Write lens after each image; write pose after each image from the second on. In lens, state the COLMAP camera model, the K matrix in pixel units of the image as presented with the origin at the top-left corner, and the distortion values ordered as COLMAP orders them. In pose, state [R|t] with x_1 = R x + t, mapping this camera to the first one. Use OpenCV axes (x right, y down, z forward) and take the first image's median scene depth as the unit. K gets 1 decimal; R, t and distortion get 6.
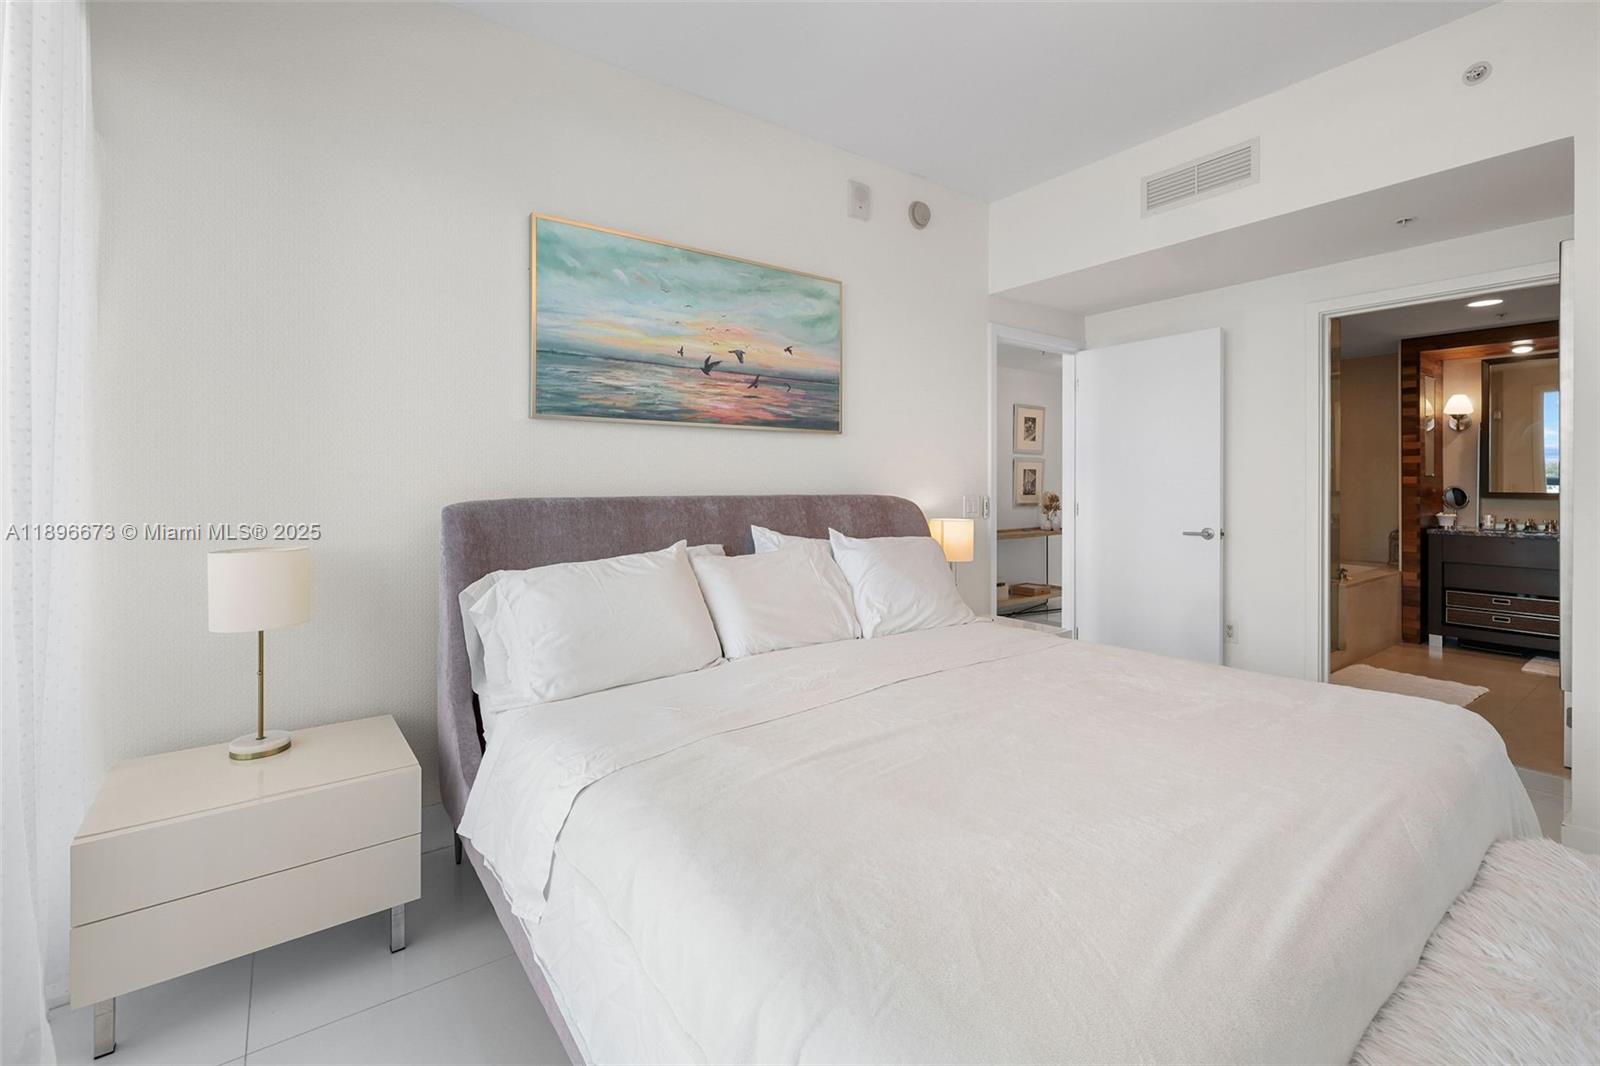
lens RADIAL K [[694.3, 0, 803.9], [0, 694.3, 486.2], [0, 0, 1]] dist [-0.001748, 0.000661]
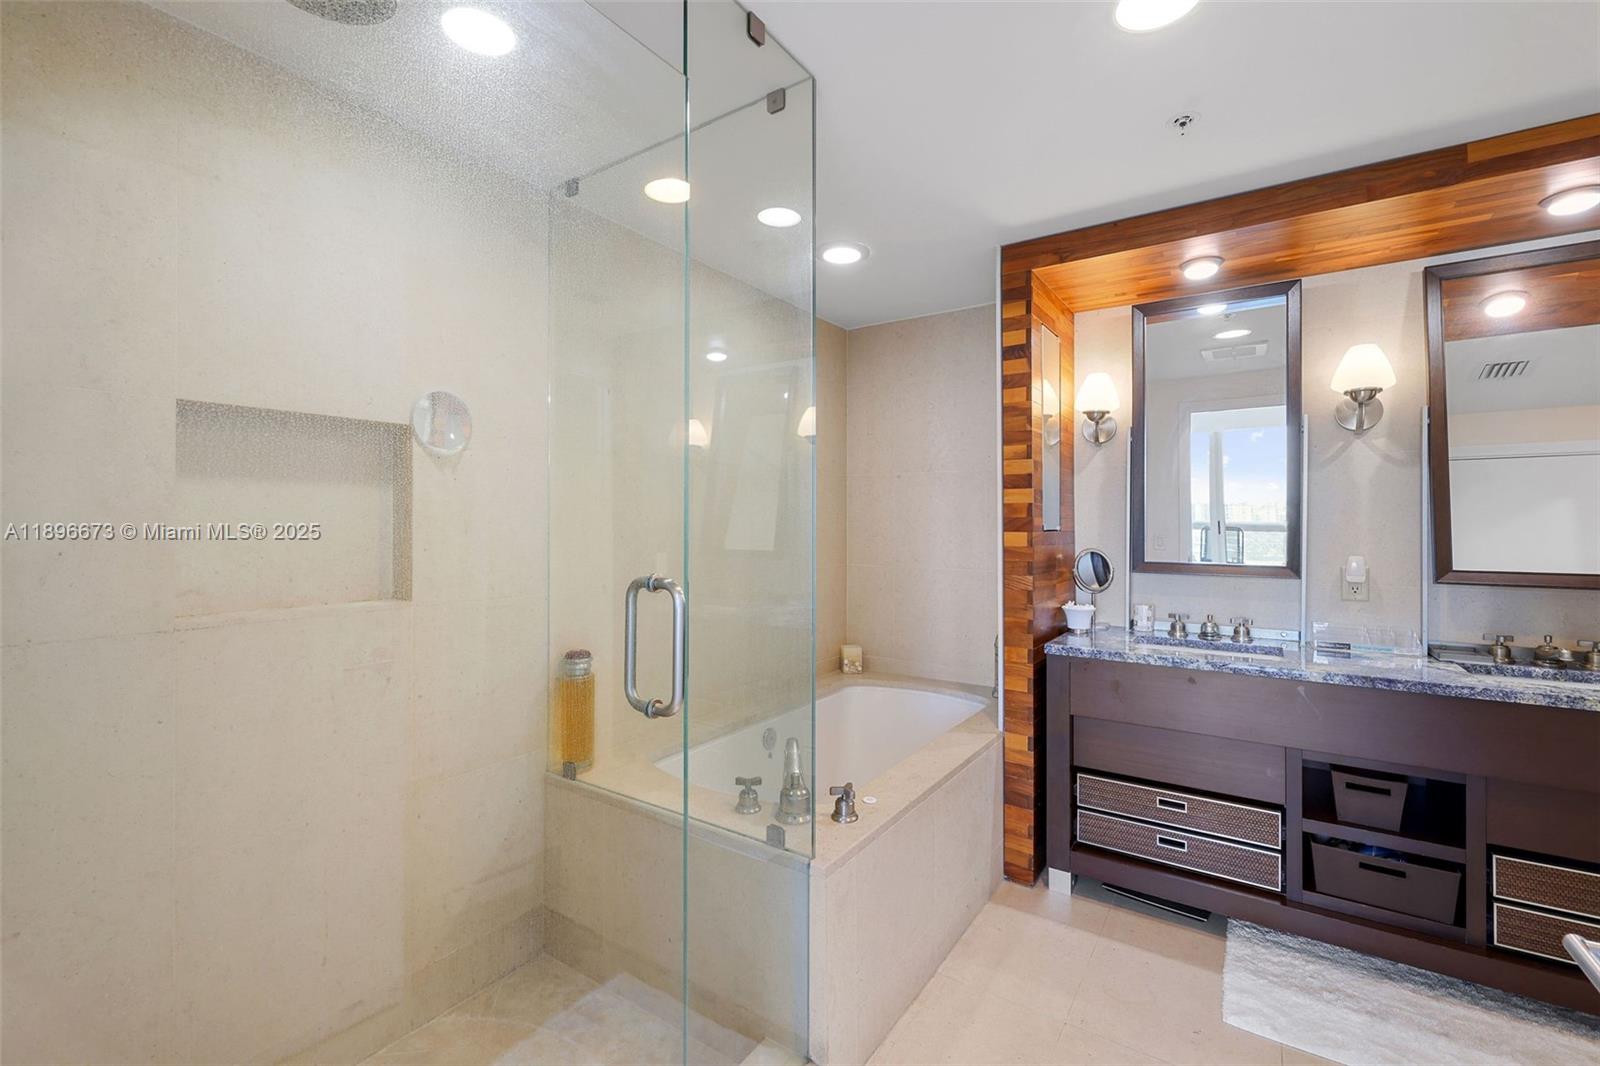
lens RADIAL K [[694.3, 0, 806.4], [0, 694.3, 525.5], [0, 0, 1]] dist [-0.001748, 0.000661]
pose [[0.939167, -0.004268, 0.343434, 0.574797], [0.005133, 0.999986, -0.001611, -0.018427], [-0.343422, 0.003276, 0.939175, 0.601605]]
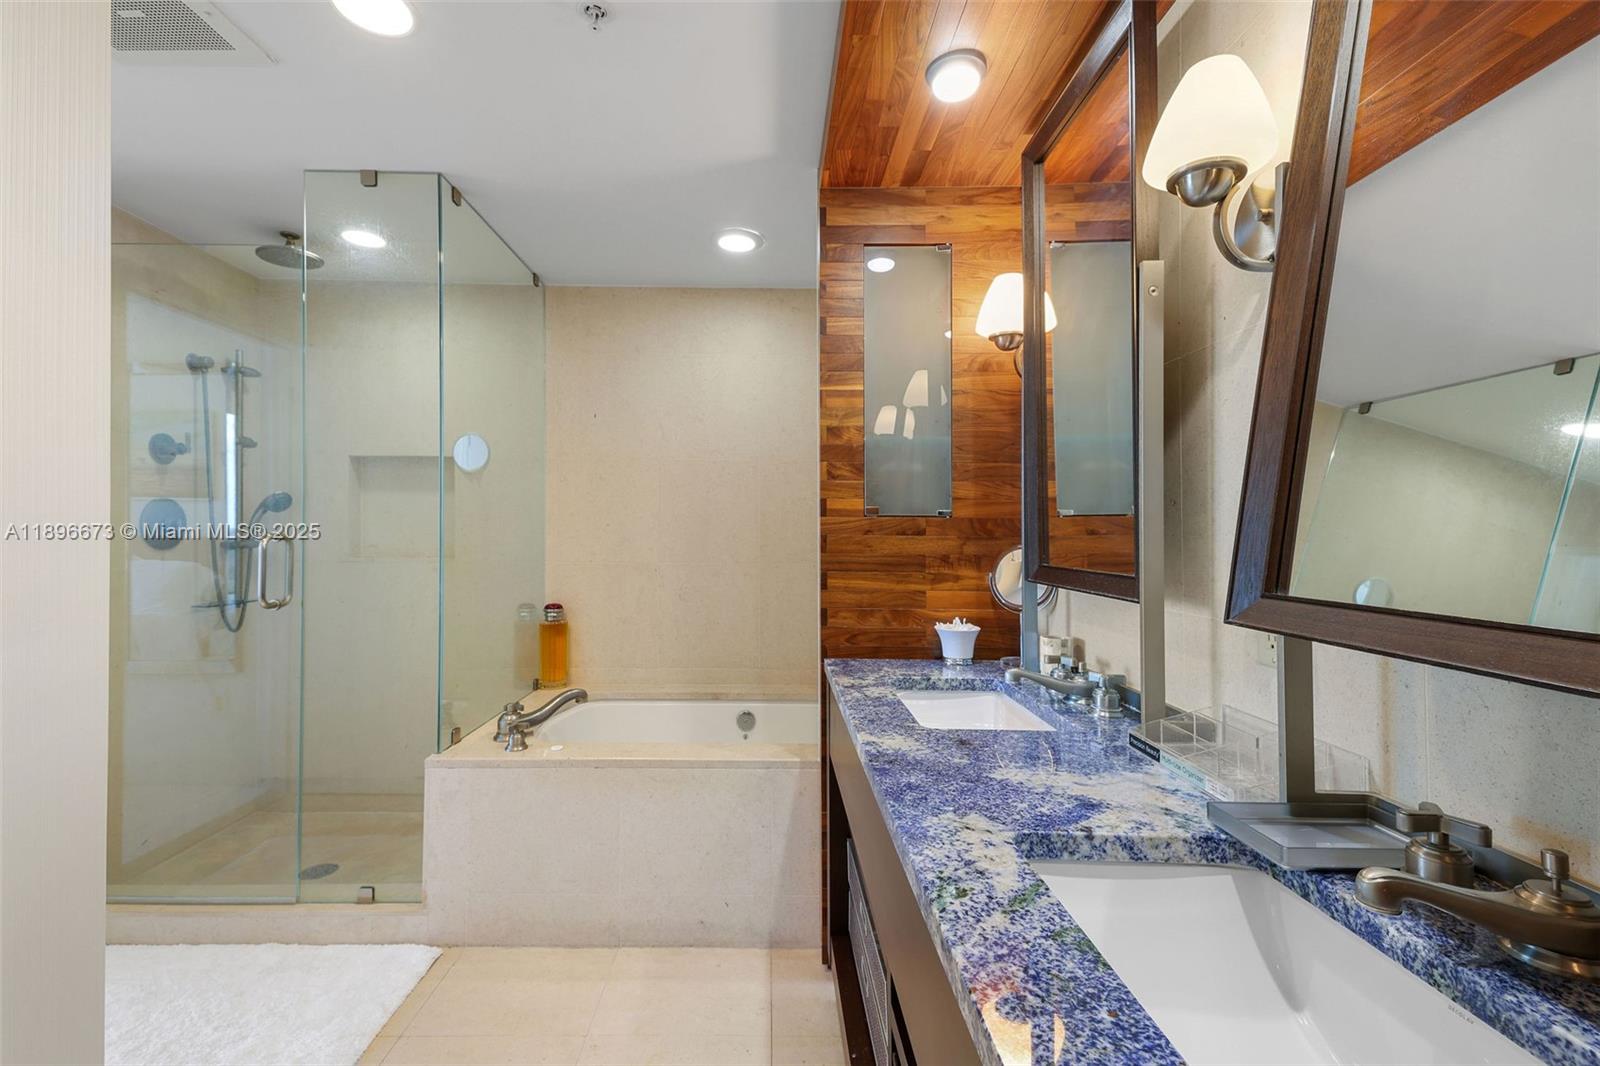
lens RADIAL K [[694.3, 0, 797.7], [0, 694.3, 530.5], [0, 0, 1]] dist [-0.001748, 0.000661]
pose [[0.798830, -0.000377, -0.601556, 1.095077], [-0.012137, 0.999786, -0.016744, -0.000557], [0.601434, 0.020677, 0.798655, 0.687293]]
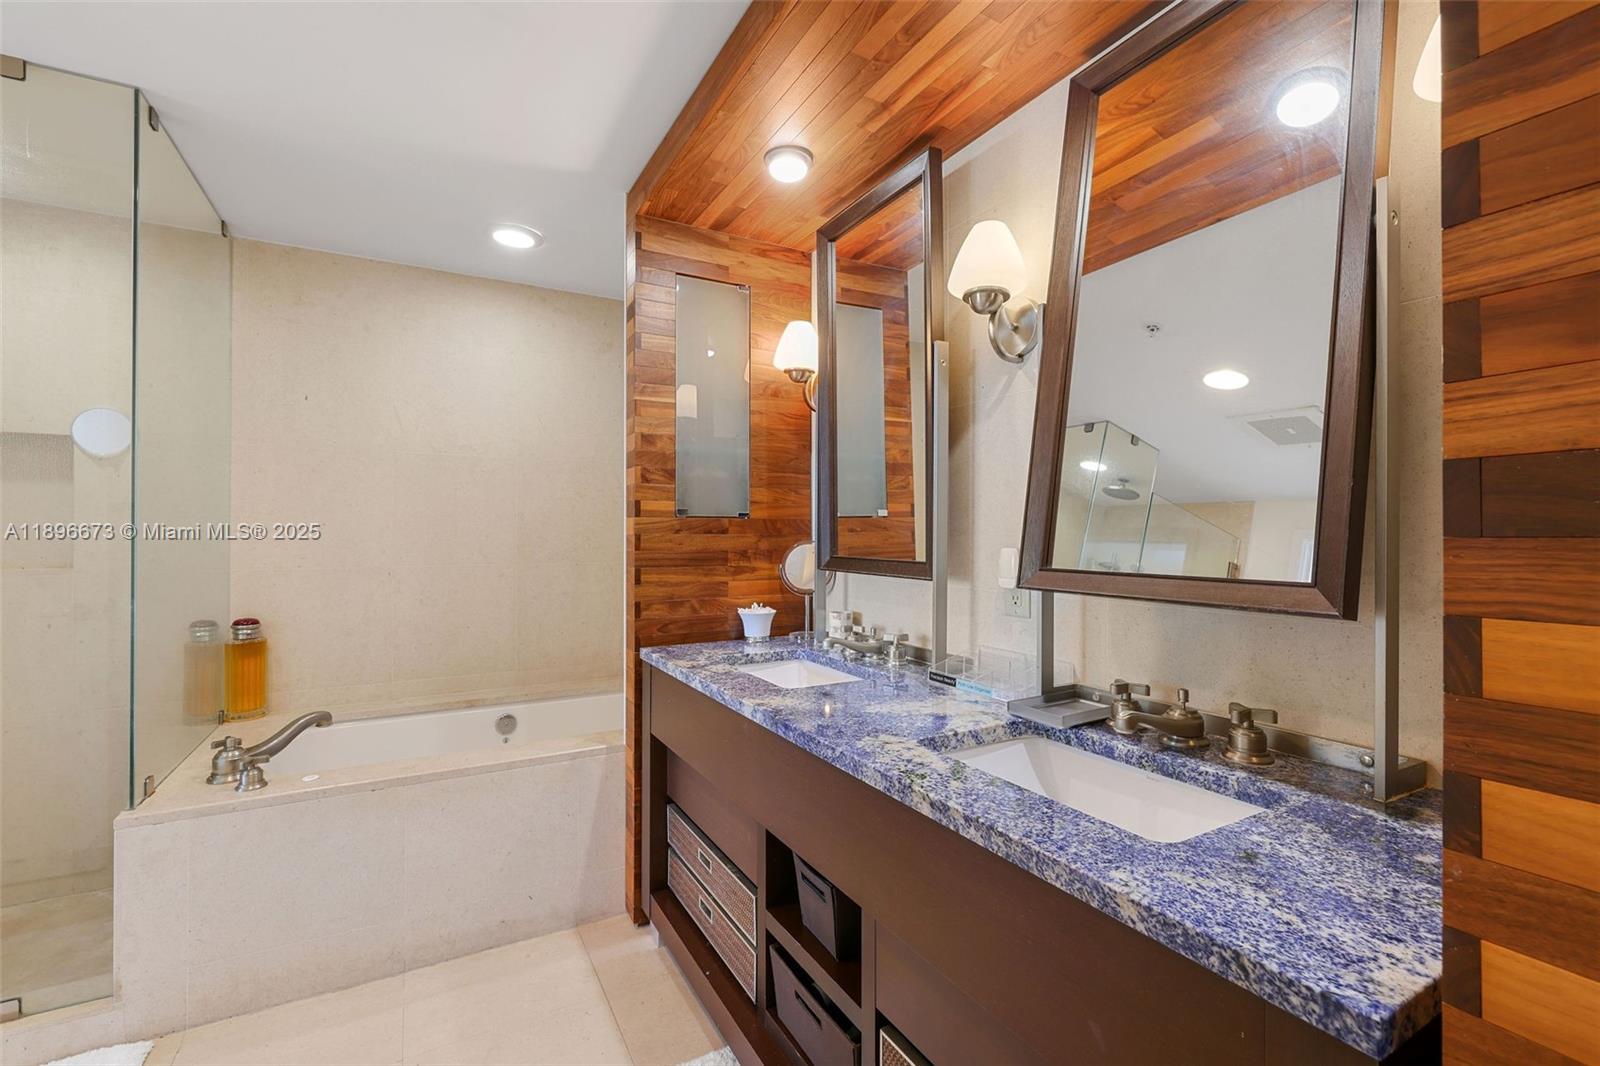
lens RADIAL K [[694.3, 0, 778.5], [0, 694.3, 535.9], [0, 0, 1]] dist [-0.001748, 0.000661]
pose [[0.991673, -0.005070, -0.128682, 1.010958], [0.004694, 0.999984, -0.003223, -0.001993], [0.128696, 0.002592, 0.991681, 0.596712]]
